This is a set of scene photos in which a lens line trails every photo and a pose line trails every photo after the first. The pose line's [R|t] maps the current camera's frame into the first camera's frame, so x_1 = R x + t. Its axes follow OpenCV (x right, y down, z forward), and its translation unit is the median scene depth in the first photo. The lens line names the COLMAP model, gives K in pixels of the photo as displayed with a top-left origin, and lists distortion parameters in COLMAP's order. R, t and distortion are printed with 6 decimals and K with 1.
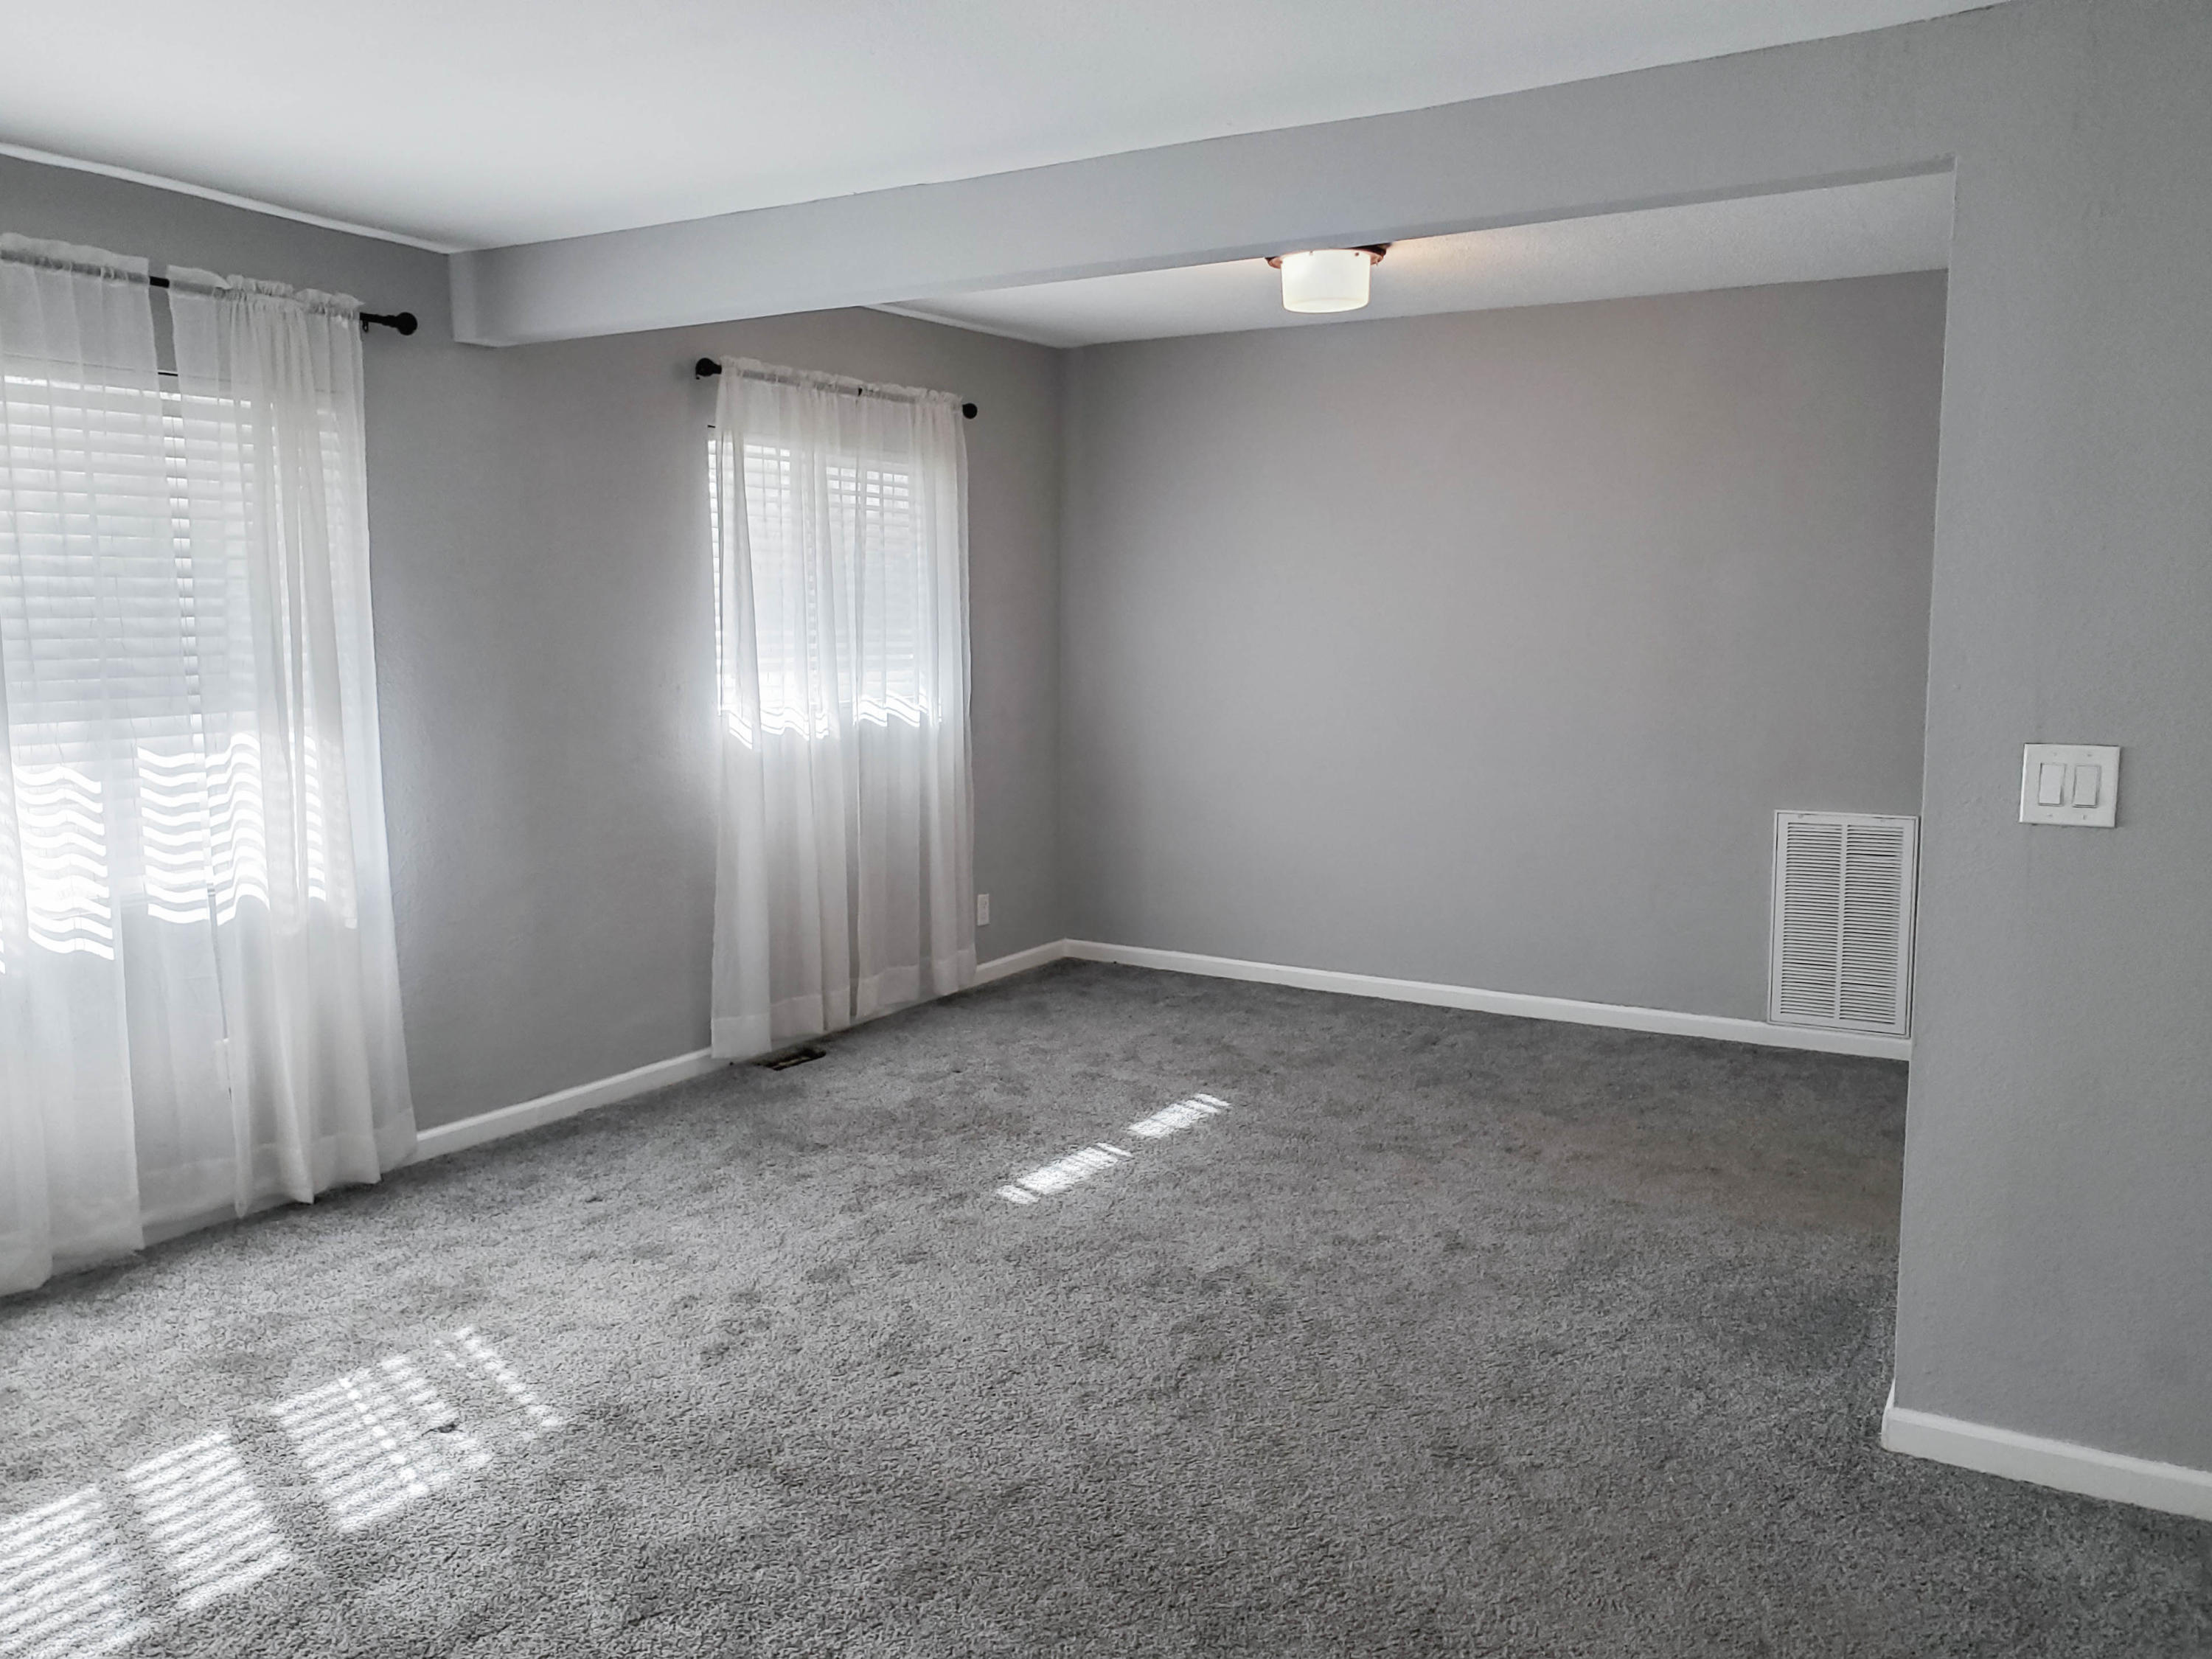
lens RADIAL K [[1777.0, 0, 1068.5], [0, 1777.0, 827.0], [0, 0, 1]] dist [0.020361, 0.013218]
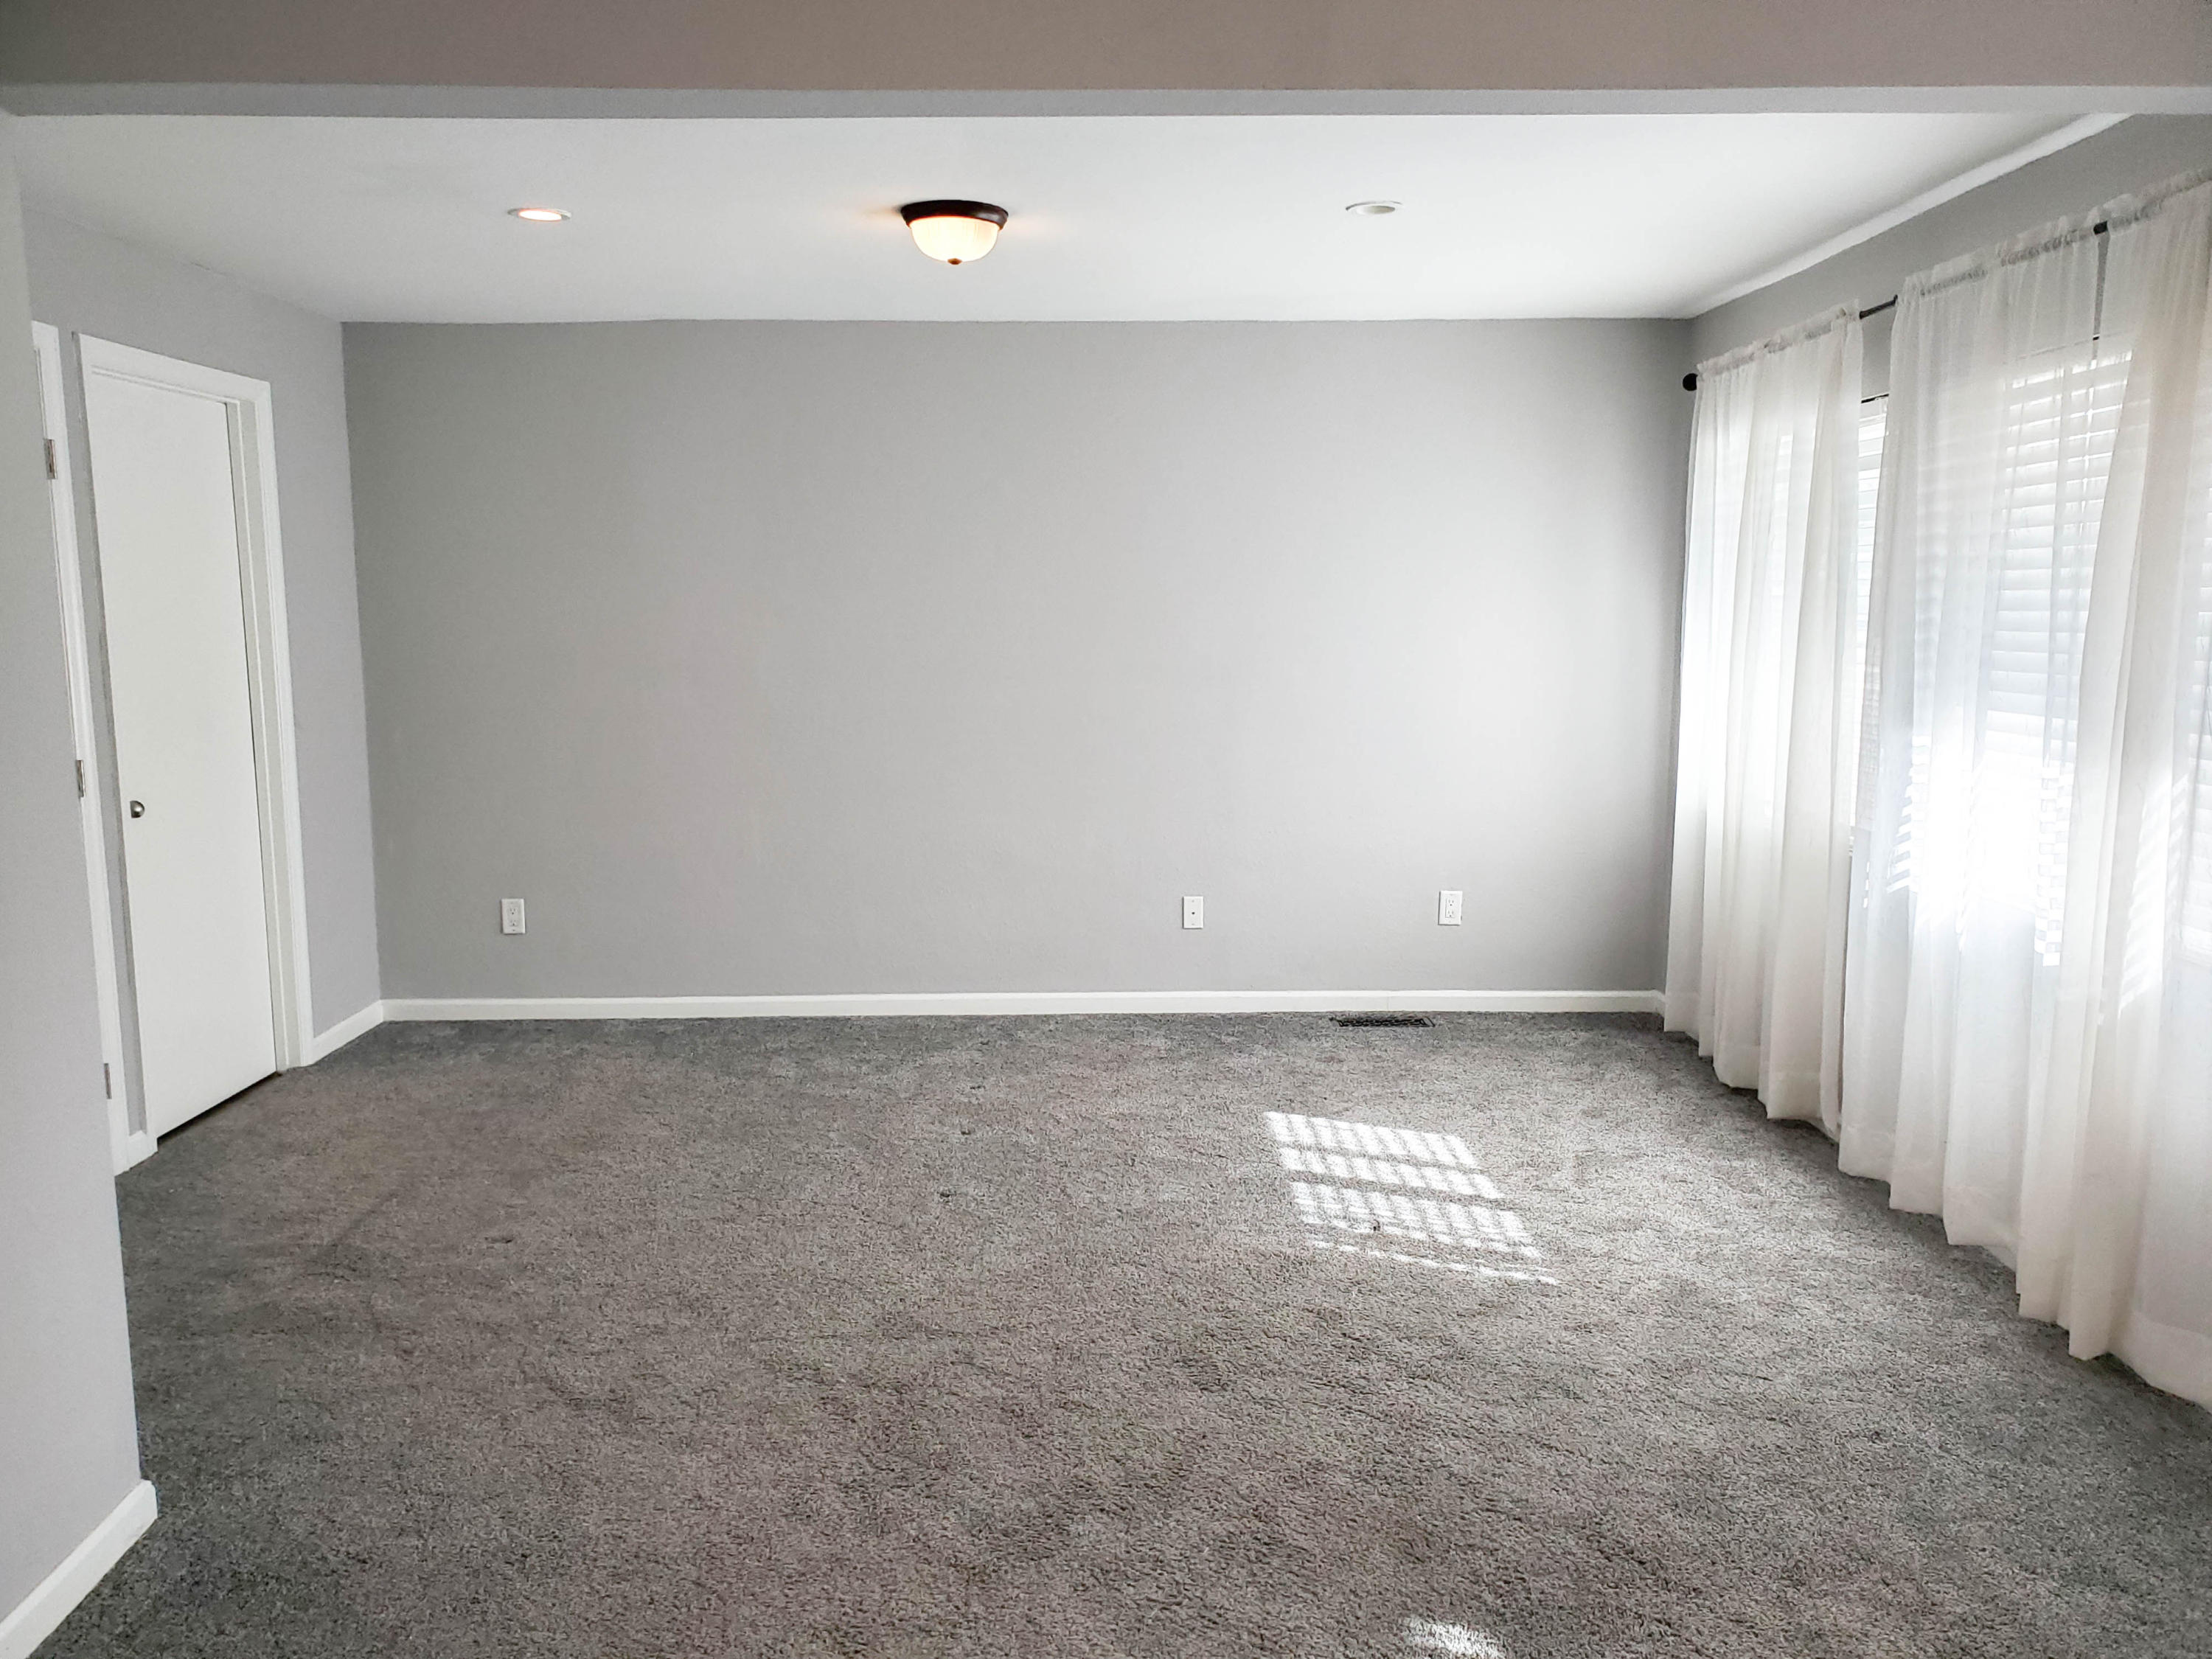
lens RADIAL K [[1715.5, 0, 1073.5], [0, 1715.5, 832.5], [0, 0, 1]] dist [0.004995, -0.003760]
pose [[-0.851137, 0.078405, -0.519055, 0.410933], [-0.056831, 0.969209, 0.239592, -0.204159], [0.521858, 0.233424, -0.820474, 1.605376]]
